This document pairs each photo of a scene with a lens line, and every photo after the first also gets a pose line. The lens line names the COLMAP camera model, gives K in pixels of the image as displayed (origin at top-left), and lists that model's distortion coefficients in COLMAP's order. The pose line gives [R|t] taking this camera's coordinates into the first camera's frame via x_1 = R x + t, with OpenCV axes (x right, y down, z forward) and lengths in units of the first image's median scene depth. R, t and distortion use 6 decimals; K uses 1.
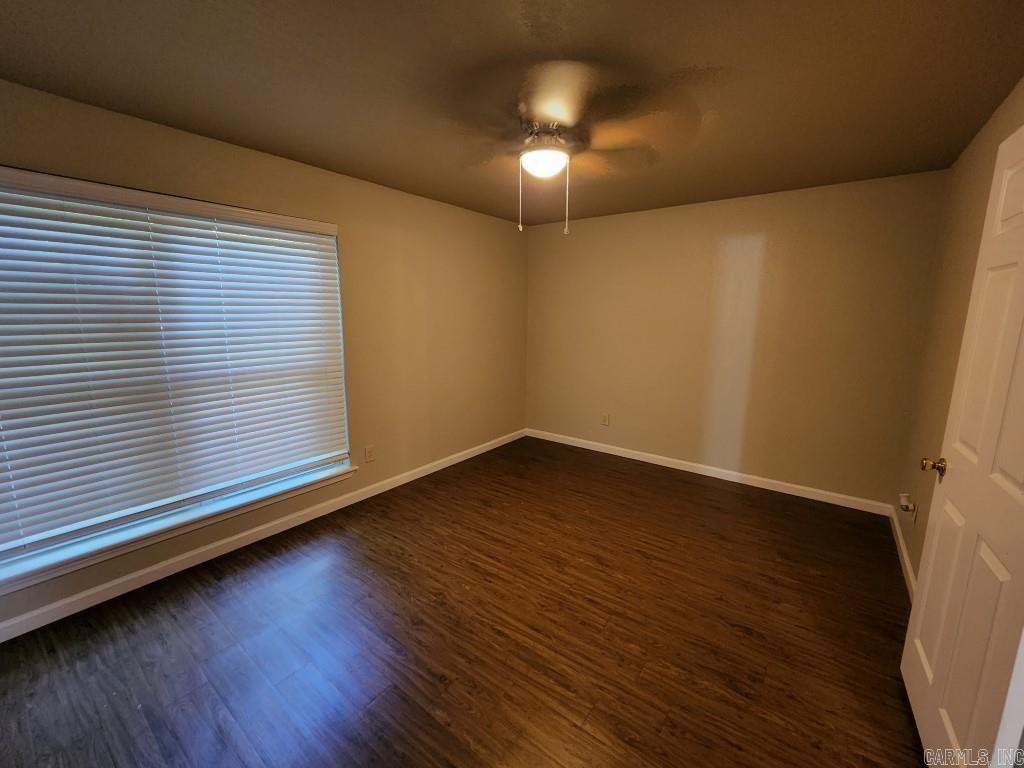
lens RADIAL K [[418.5, 0, 513.1], [0, 418.5, 382.6], [0, 0, 1]] dist [0.001216, 0.001020]
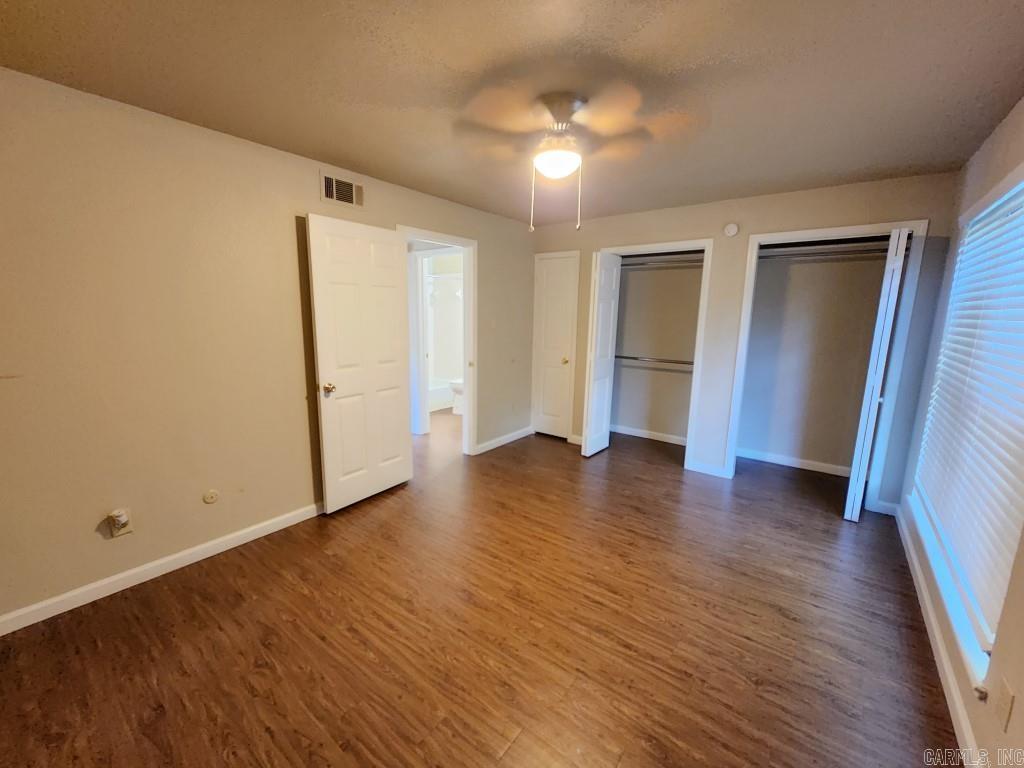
lens RADIAL K [[420.2, 0, 512.0], [0, 420.2, 384.0], [0, 0, 1]] dist [0.000851, -0.000523]
pose [[-0.999729, -0.023292, 0.000343, 0.154796], [-0.021823, 0.941615, 0.335985, -0.329332], [-0.008149, 0.335886, -0.941867, 1.979234]]
